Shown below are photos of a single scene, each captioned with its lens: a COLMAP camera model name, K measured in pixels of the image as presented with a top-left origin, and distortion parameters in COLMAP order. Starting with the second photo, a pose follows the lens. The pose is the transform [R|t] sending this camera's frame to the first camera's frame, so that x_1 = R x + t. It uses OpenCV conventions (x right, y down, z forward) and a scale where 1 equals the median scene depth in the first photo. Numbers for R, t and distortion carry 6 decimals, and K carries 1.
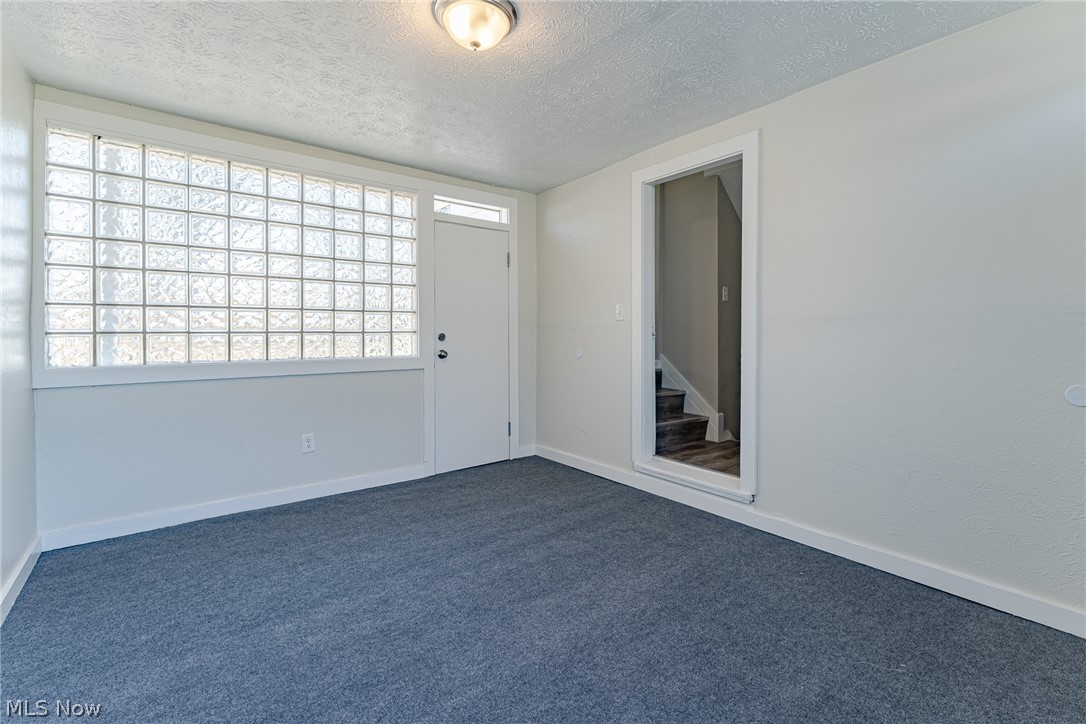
lens RADIAL K [[480.2, 0, 548.3], [0, 480.2, 334.8], [0, 0, 1]] dist [-0.002240, -0.000307]
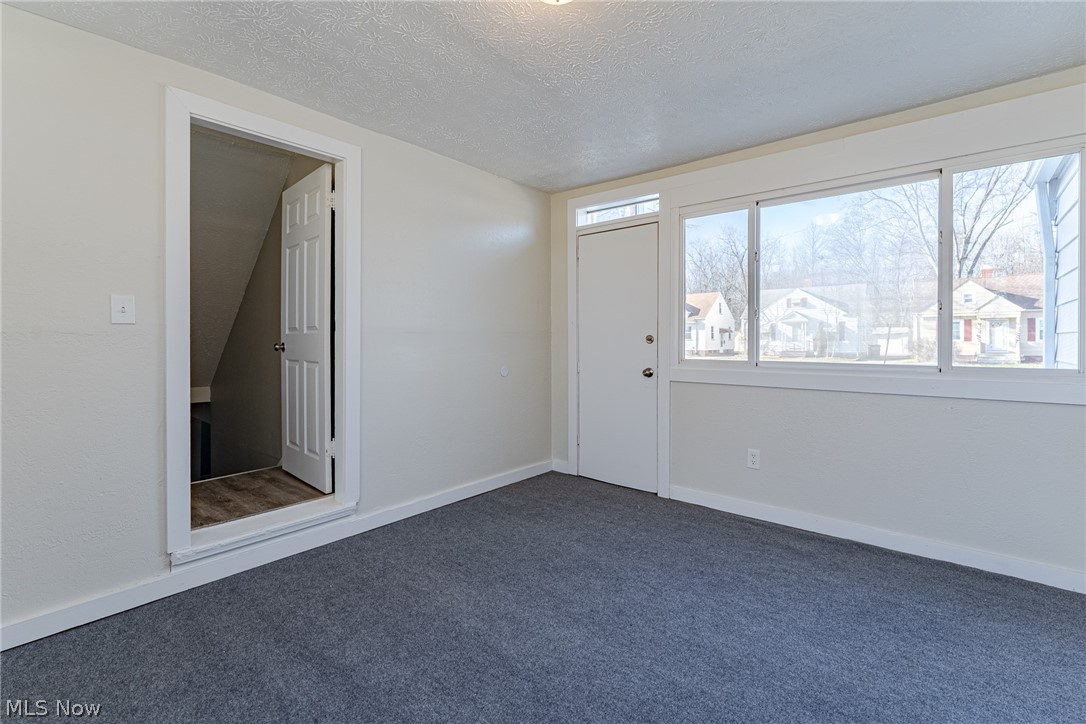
lens RADIAL K [[480.2, 0, 548.3], [0, 480.2, 334.8], [0, 0, 1]] dist [-0.002240, -0.000307]
pose [[-0.196628, 0.007509, 0.980449, -0.582197], [0.010761, 0.999927, -0.005500, -0.009126], [-0.980419, 0.009469, -0.196695, 0.715323]]
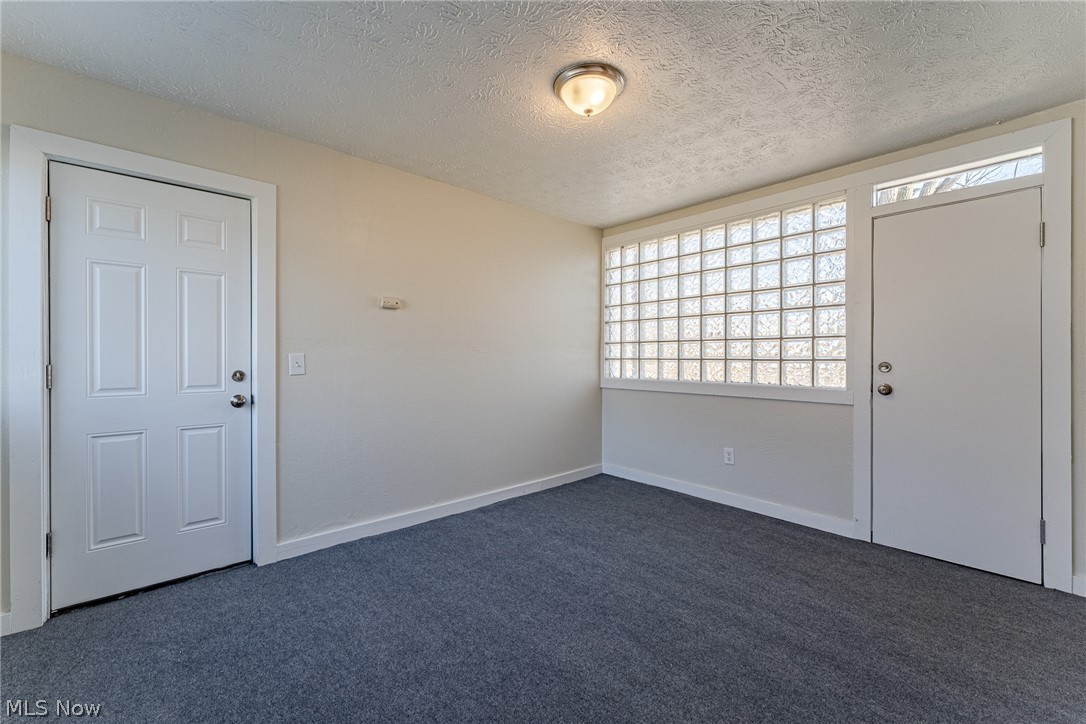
lens RADIAL K [[442.0, 0, 533.8], [0, 442.0, 357.4], [0, 0, 1]] dist [0.000107, -0.000120]
pose [[0.053982, 0.000604, -0.998542, 0.550355], [-0.010839, 0.999941, 0.000019, -0.005030], [0.998483, 0.010823, 0.053985, 0.494919]]
